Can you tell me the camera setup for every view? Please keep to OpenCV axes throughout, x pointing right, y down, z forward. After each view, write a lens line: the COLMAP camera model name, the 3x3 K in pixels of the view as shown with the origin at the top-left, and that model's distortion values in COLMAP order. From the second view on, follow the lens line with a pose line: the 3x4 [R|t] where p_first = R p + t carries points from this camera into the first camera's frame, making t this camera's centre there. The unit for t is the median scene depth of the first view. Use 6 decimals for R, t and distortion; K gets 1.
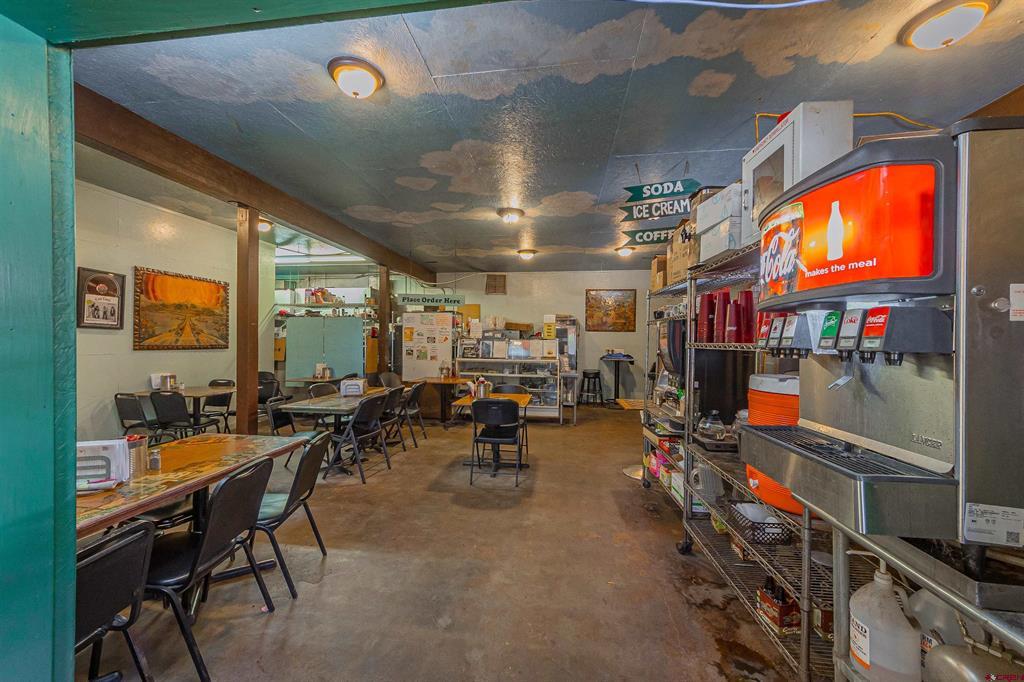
lens RADIAL K [[390.6, 0, 489.5], [0, 390.6, 338.1], [0, 0, 1]] dist [0.000410, -0.000181]
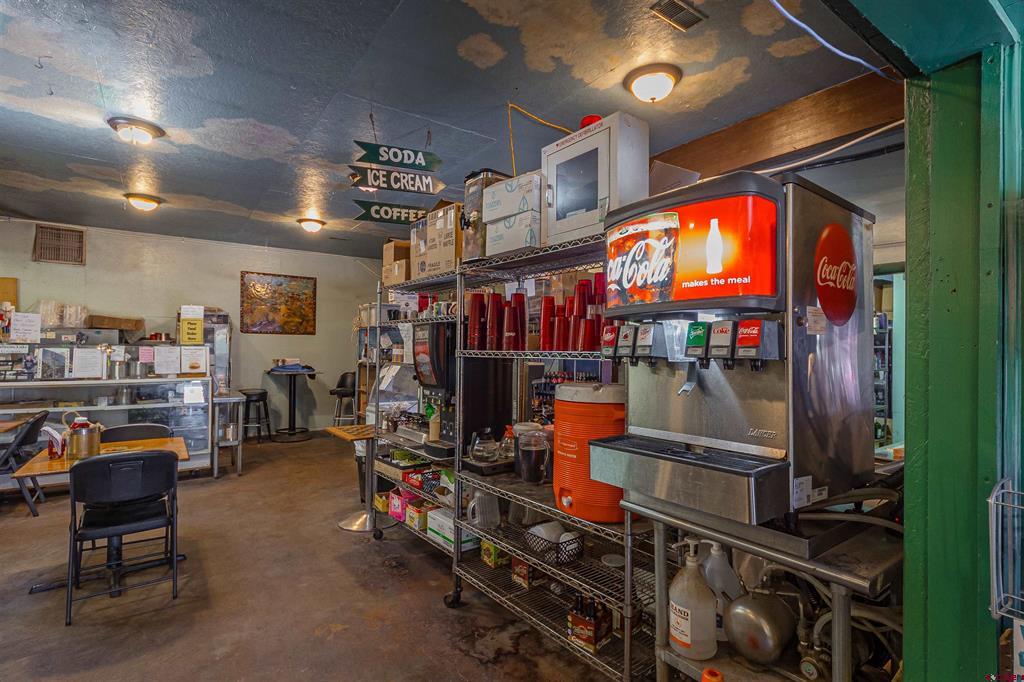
lens RADIAL K [[509.0, 0, 512.0], [0, 509.0, 341.0], [0, 0, 1]] dist [0.007097, -0.000140]
pose [[0.704306, 0.005669, 0.709874, -0.134884], [-0.003169, 0.999983, -0.004842, -0.002320], [-0.709889, 0.001161, 0.704312, 0.114464]]
